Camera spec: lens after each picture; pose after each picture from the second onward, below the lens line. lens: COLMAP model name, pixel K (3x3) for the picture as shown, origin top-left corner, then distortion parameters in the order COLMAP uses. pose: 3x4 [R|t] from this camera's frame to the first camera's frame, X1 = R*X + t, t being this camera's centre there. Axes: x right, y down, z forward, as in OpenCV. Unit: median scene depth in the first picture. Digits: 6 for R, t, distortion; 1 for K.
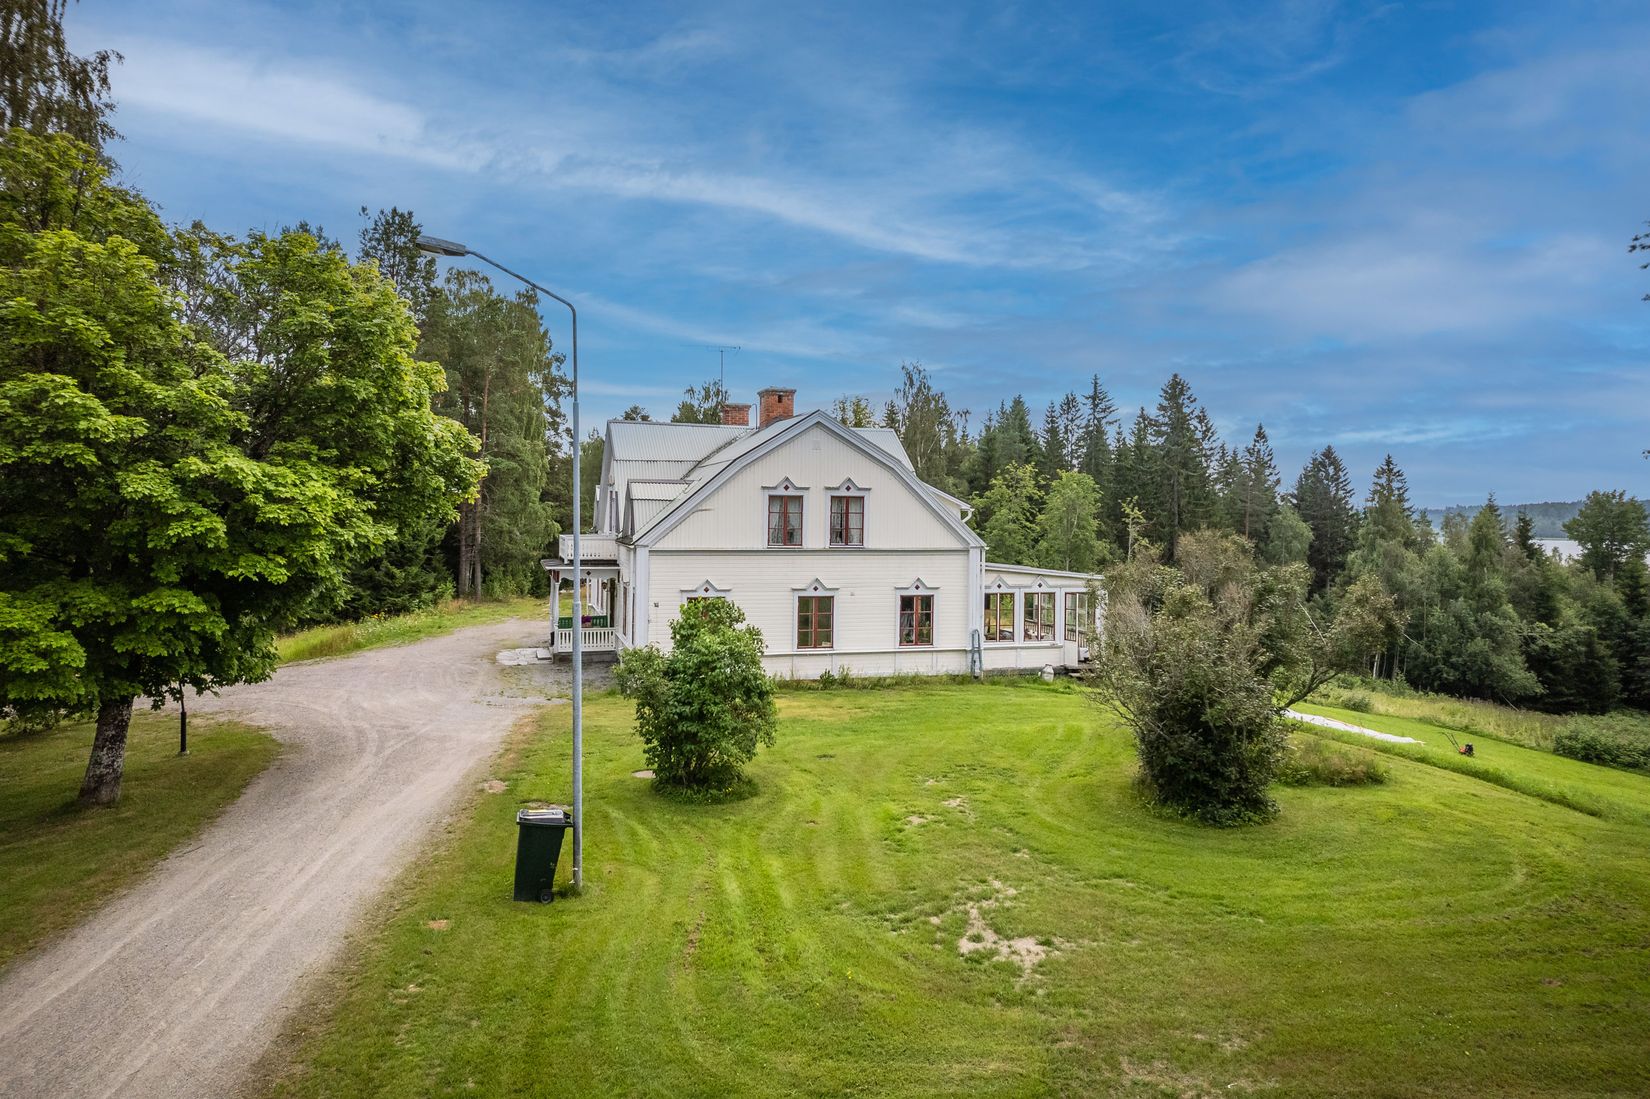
lens RADIAL K [[1050.2, 0, 825.5], [0, 1050.2, 543.6], [0, 0, 1]] dist [0.001077, 0.000150]
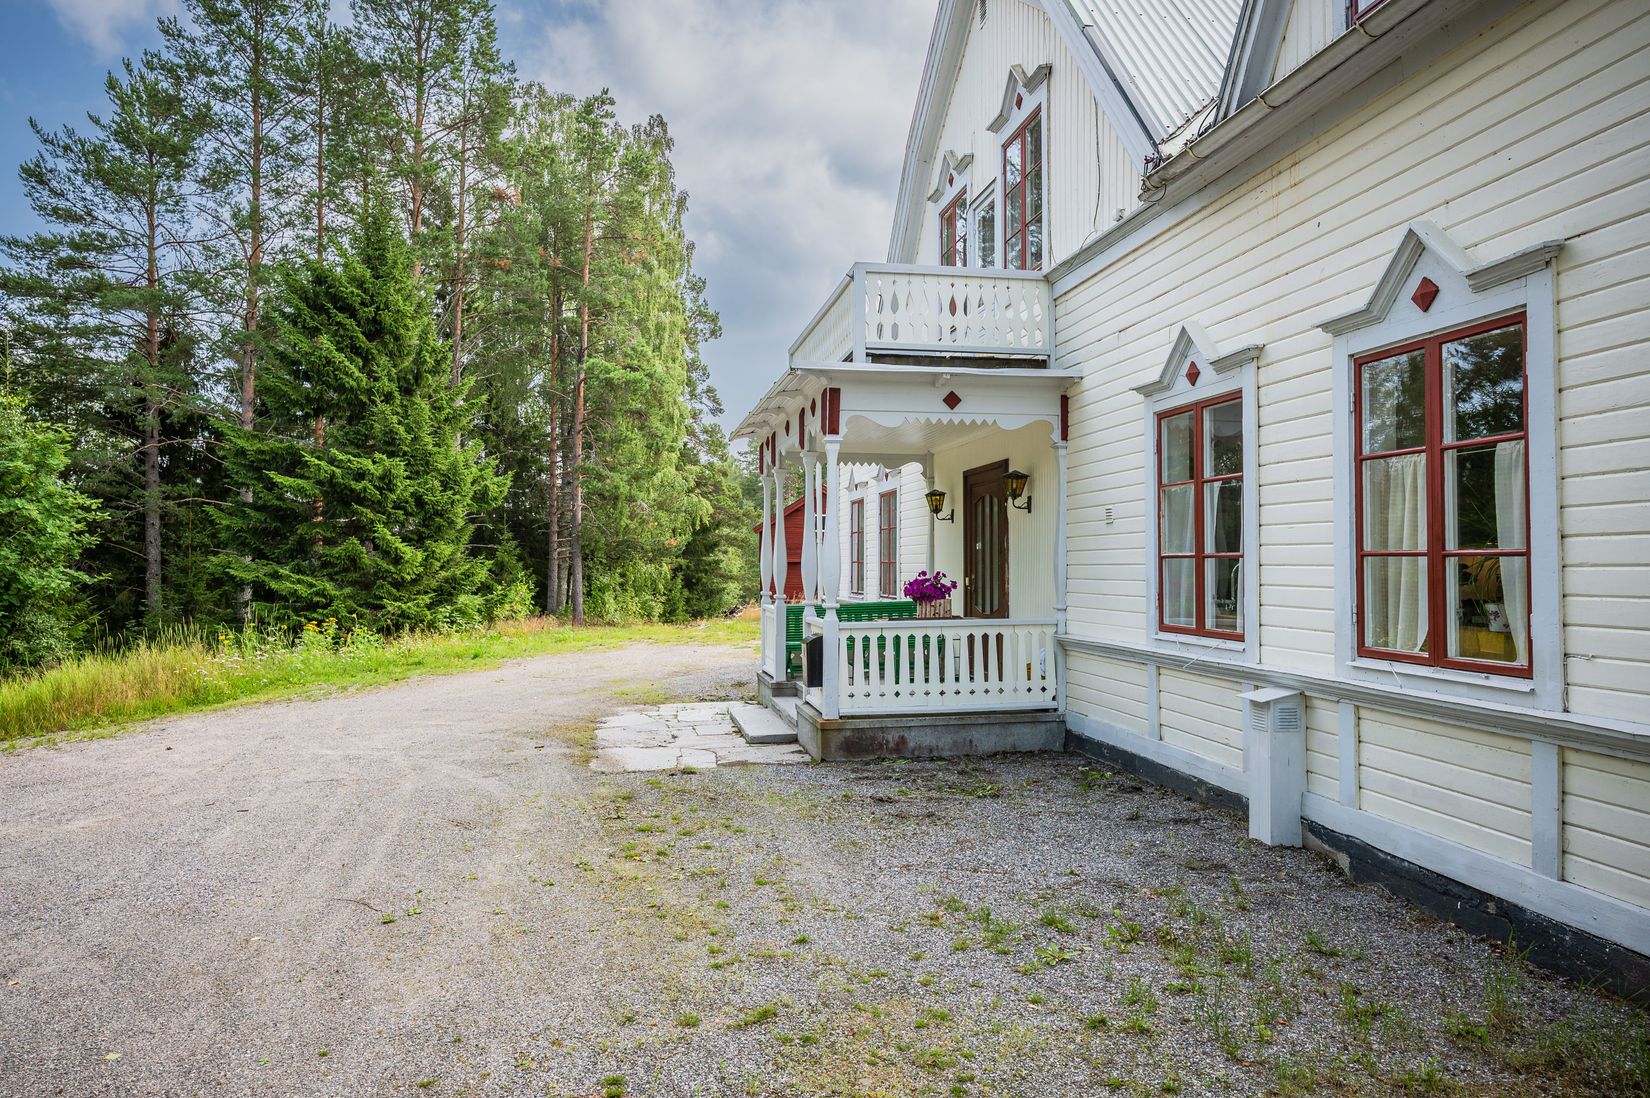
lens RADIAL K [[1050.2, 0, 825.5], [0, 1050.2, 543.1], [0, 0, 1]] dist [0.001077, 0.000150]
pose [[0.994188, -0.026600, -0.104317, -0.156995], [0.020948, 0.998271, -0.054911, 0.052104], [0.105597, 0.052407, 0.993027, 0.513254]]
